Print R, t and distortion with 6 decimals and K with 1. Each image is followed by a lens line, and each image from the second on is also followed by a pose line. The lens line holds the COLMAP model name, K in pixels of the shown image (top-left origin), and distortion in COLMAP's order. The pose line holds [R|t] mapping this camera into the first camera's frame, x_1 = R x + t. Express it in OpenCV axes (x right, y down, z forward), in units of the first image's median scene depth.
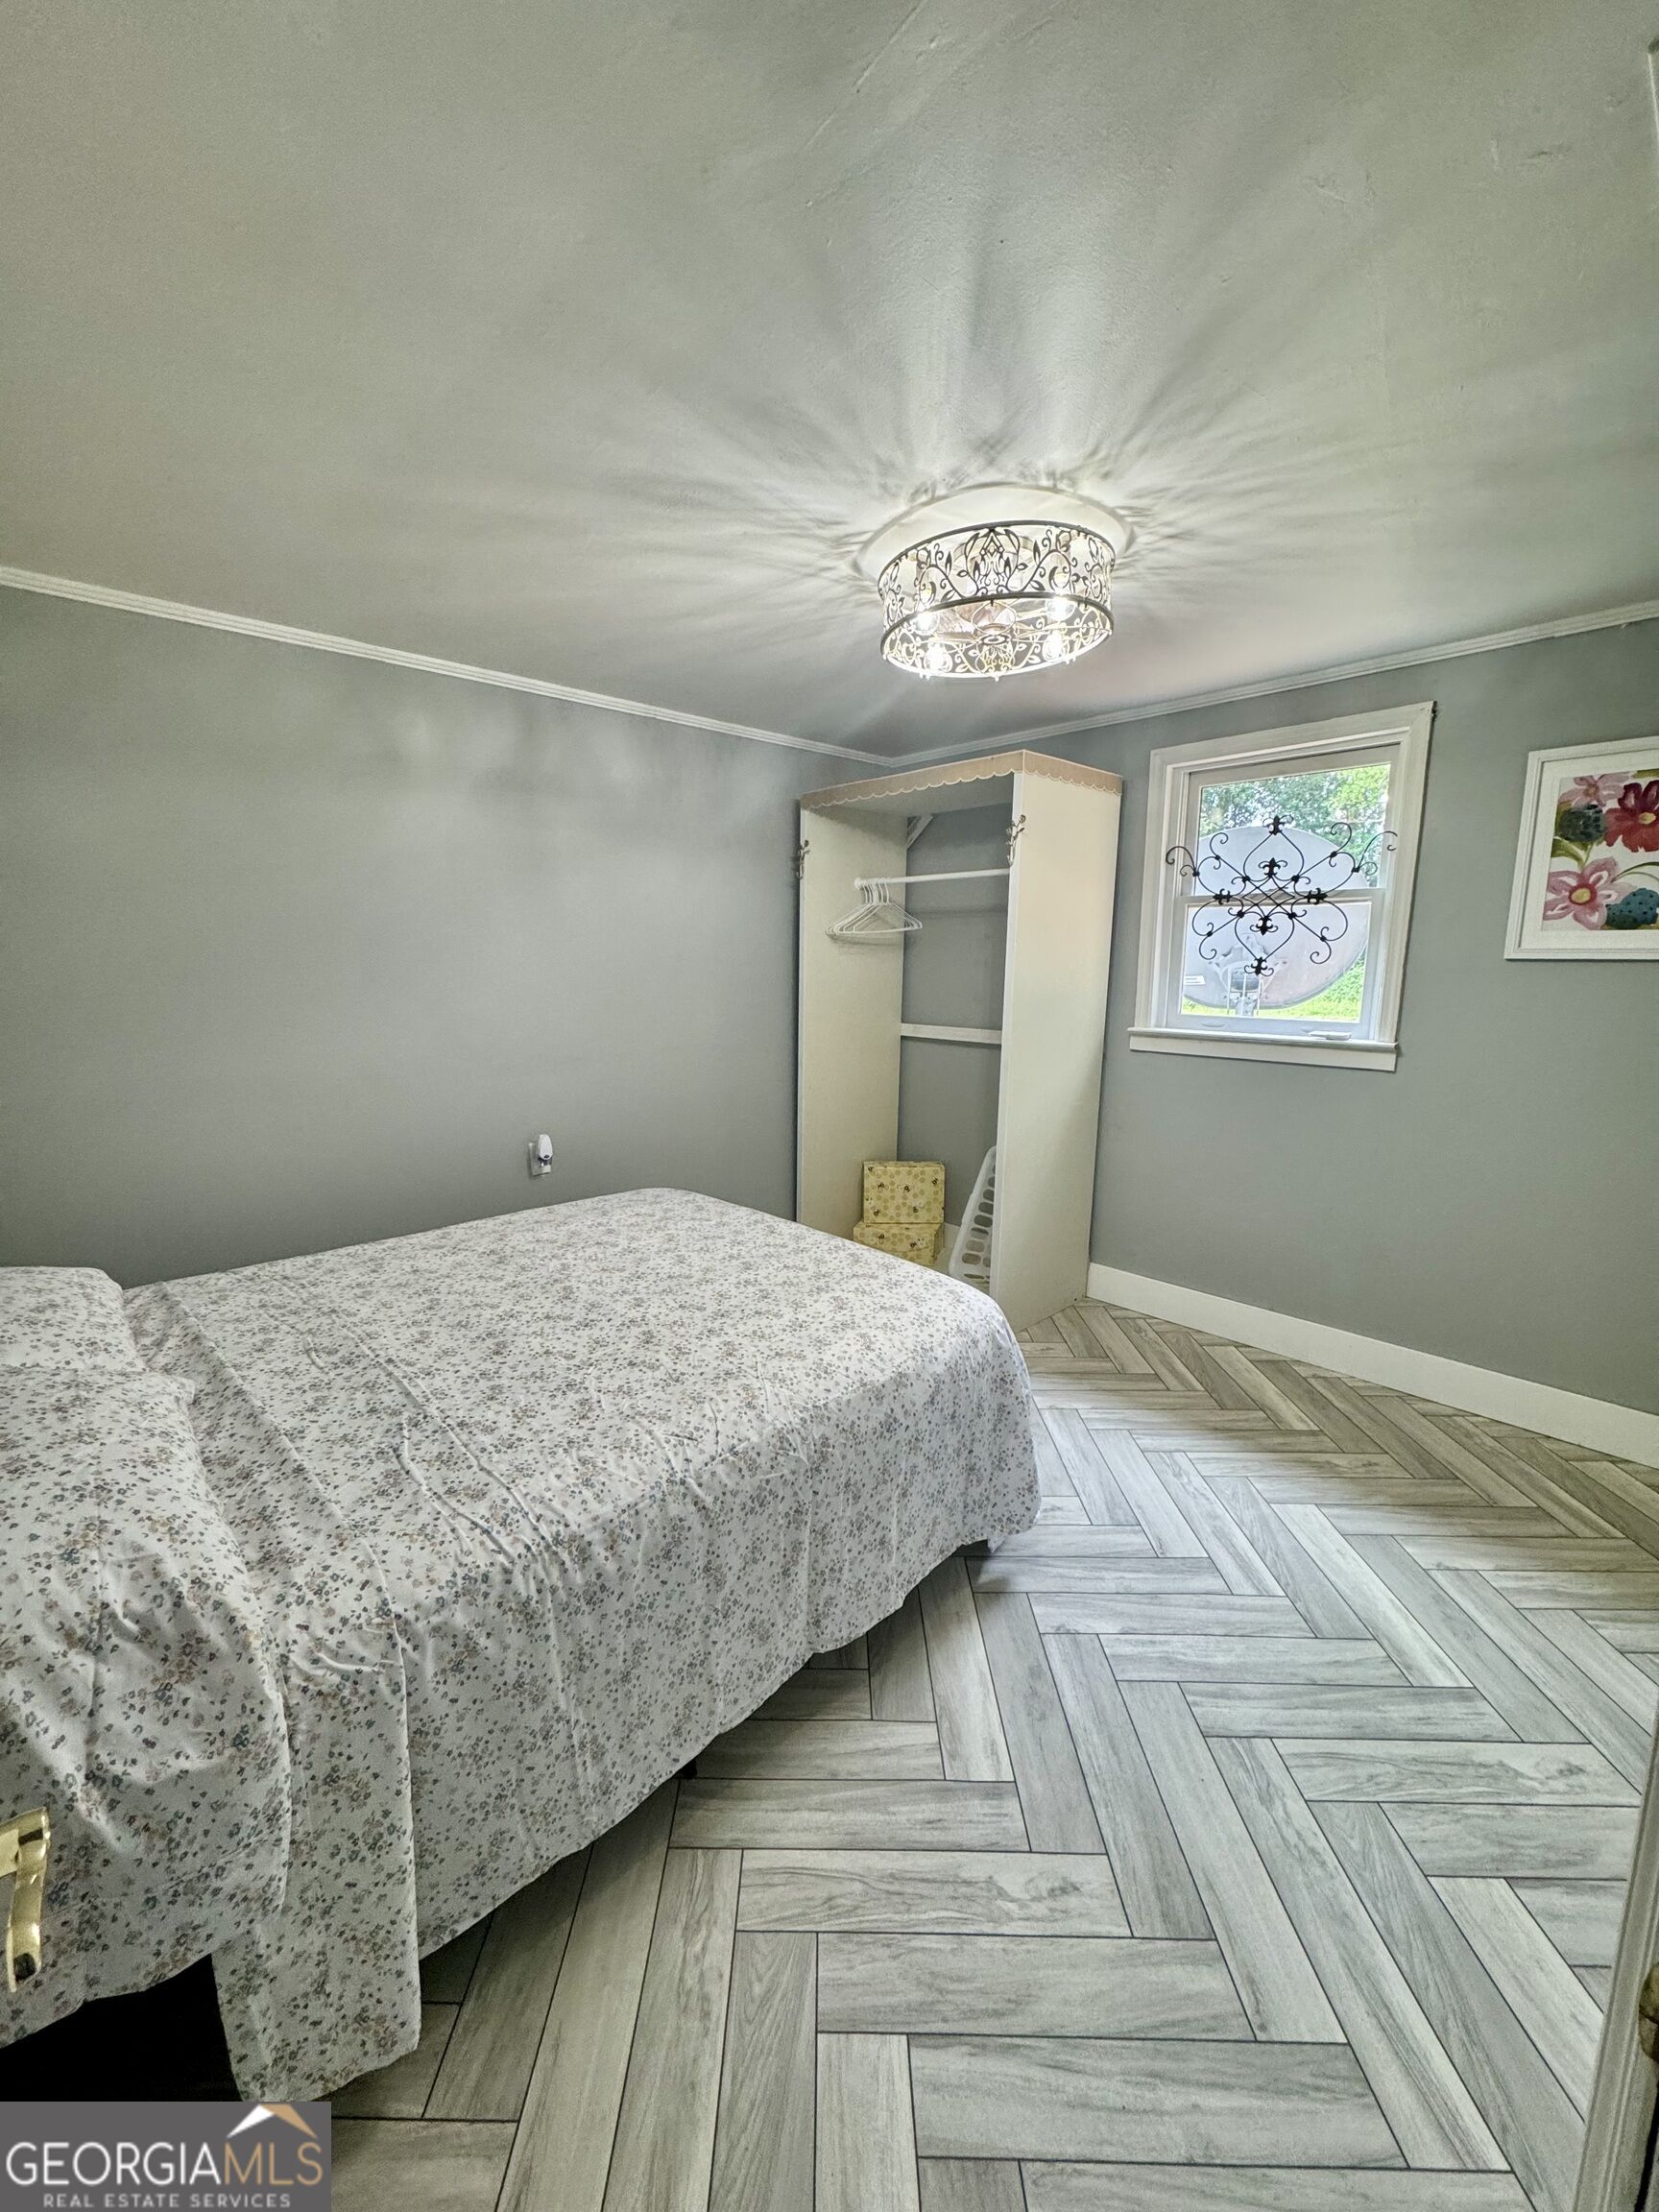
lens RADIAL K [[880.7, 0, 833.4], [0, 880.7, 1084.7], [0, 0, 1]] dist [-0.003606, 0.000801]
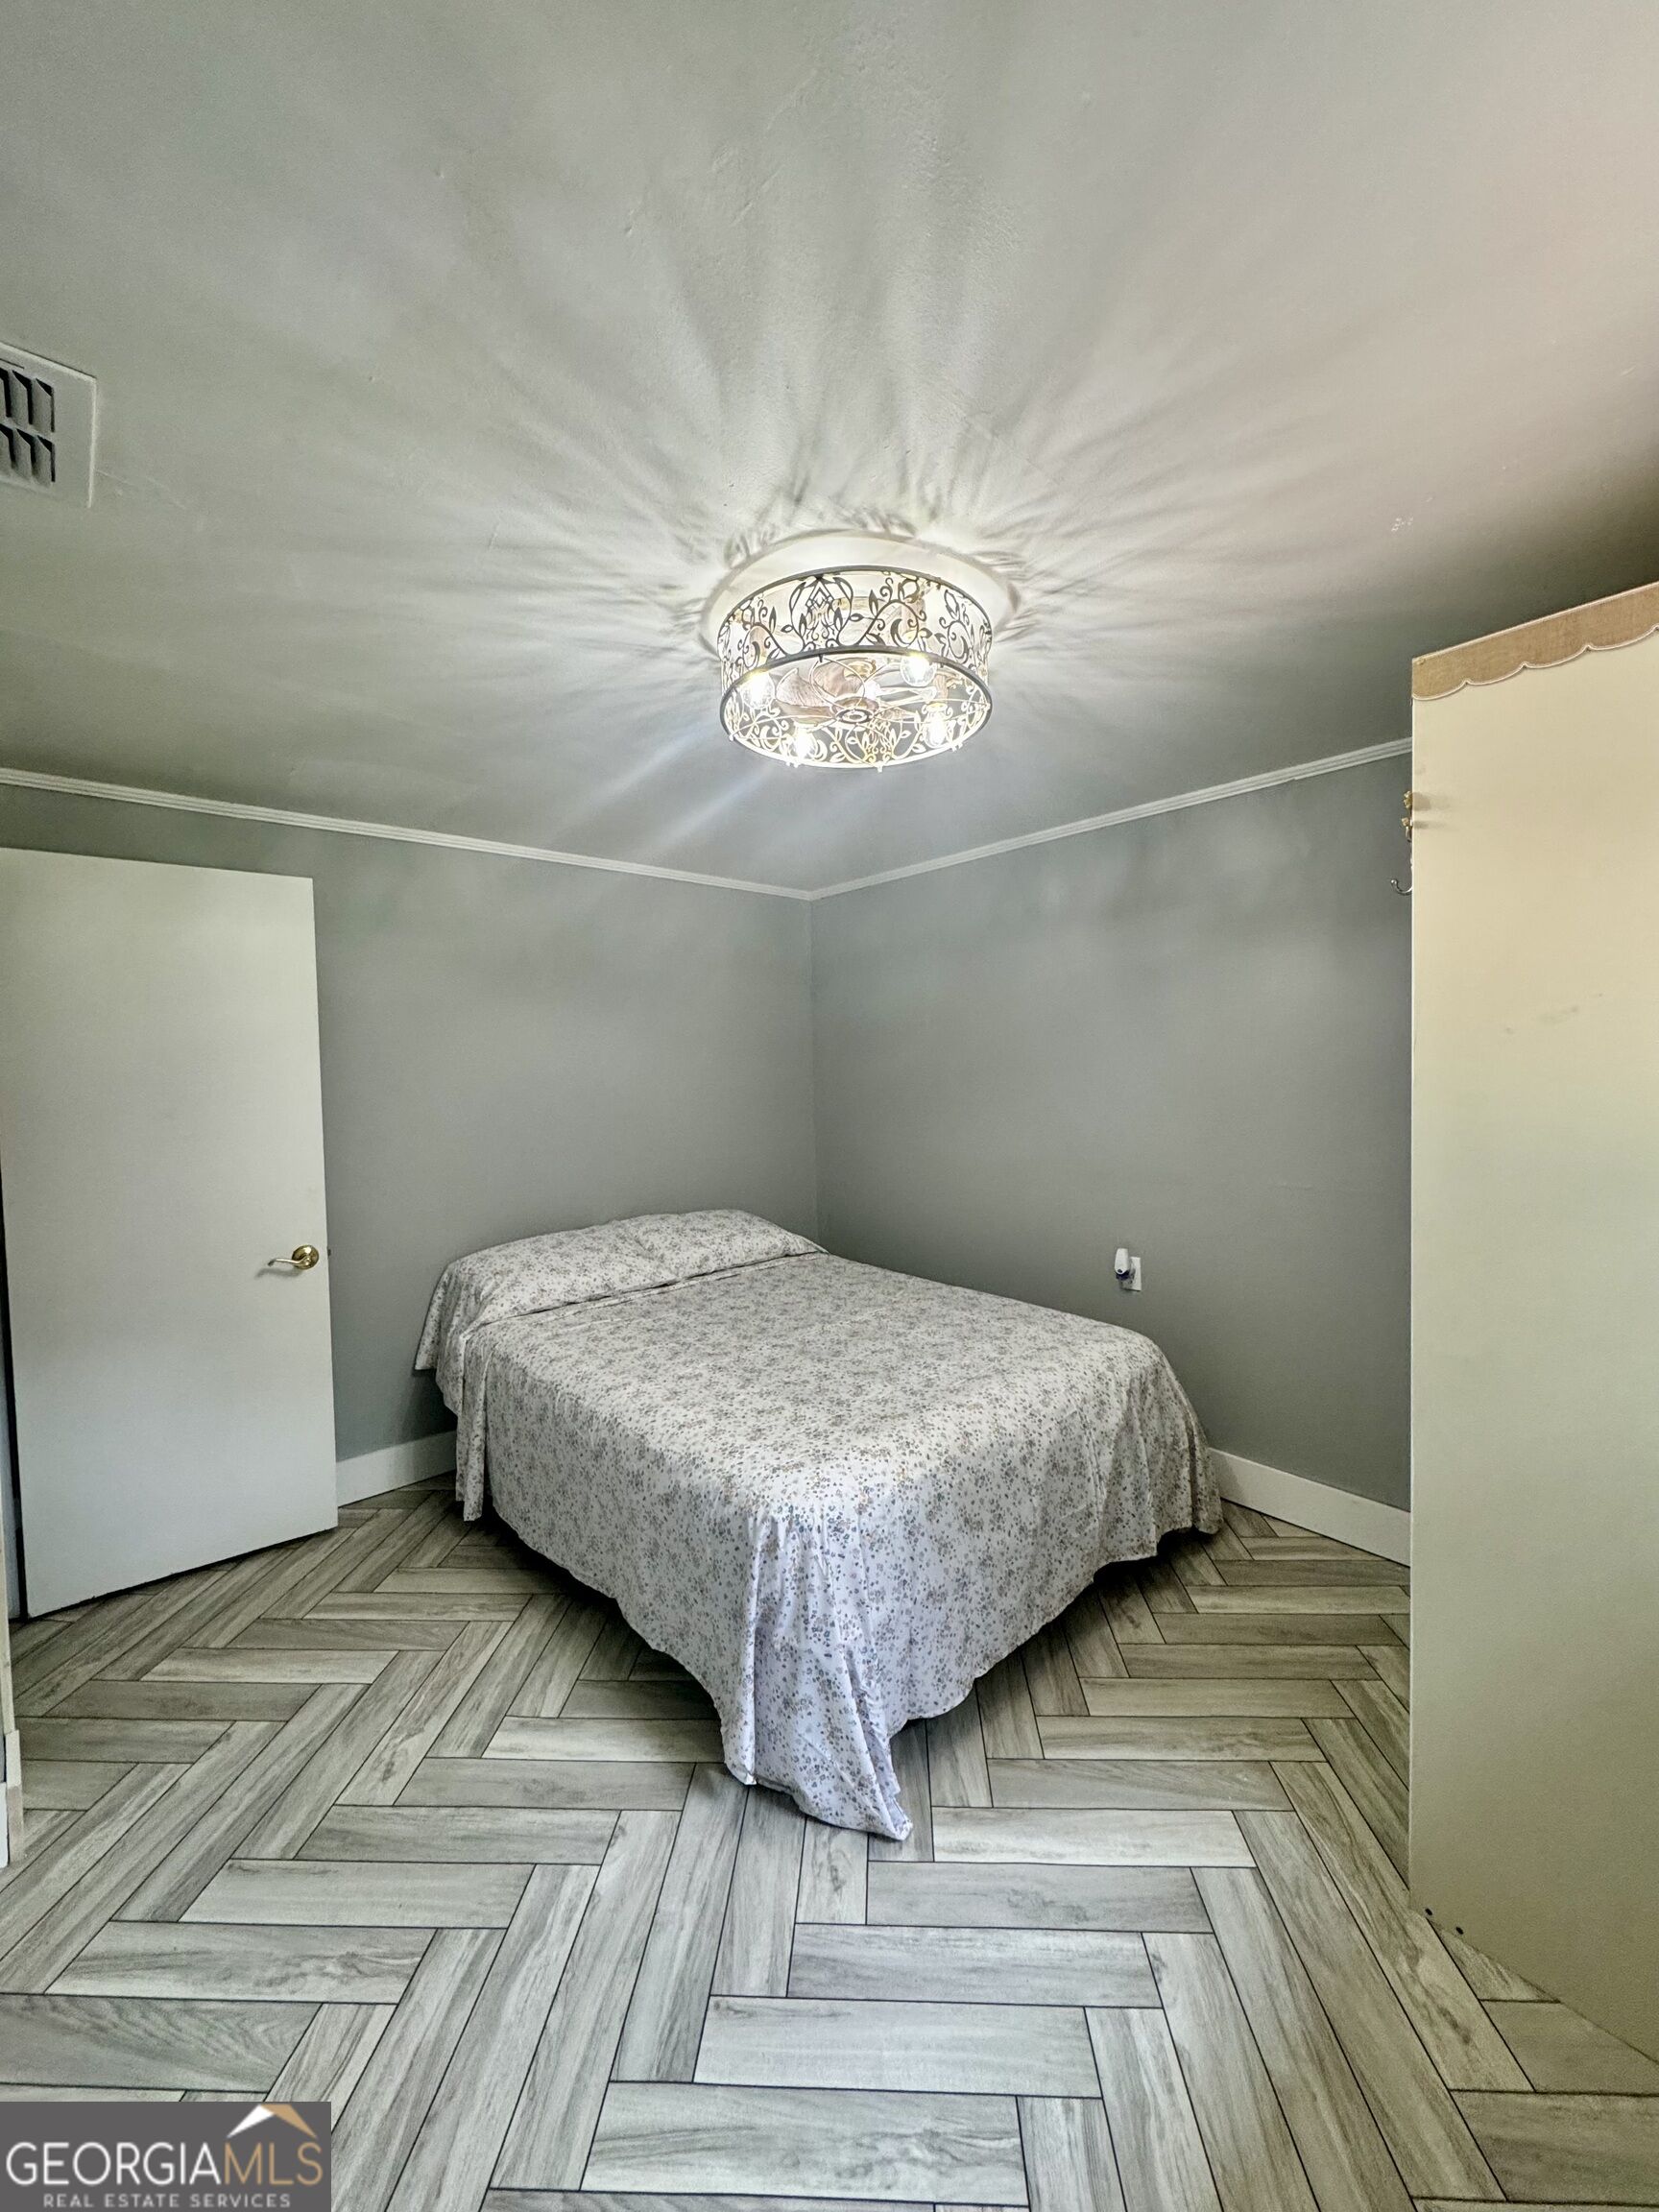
lens RADIAL K [[880.7, 0, 830.7], [0, 880.7, 1085.8], [0, 0, 1]] dist [-0.003606, 0.000801]
pose [[-0.043827, 0.022335, -0.998789, 1.251313], [-0.129678, 0.991165, 0.027855, -0.208894], [0.990587, 0.130742, -0.040543, 1.273881]]
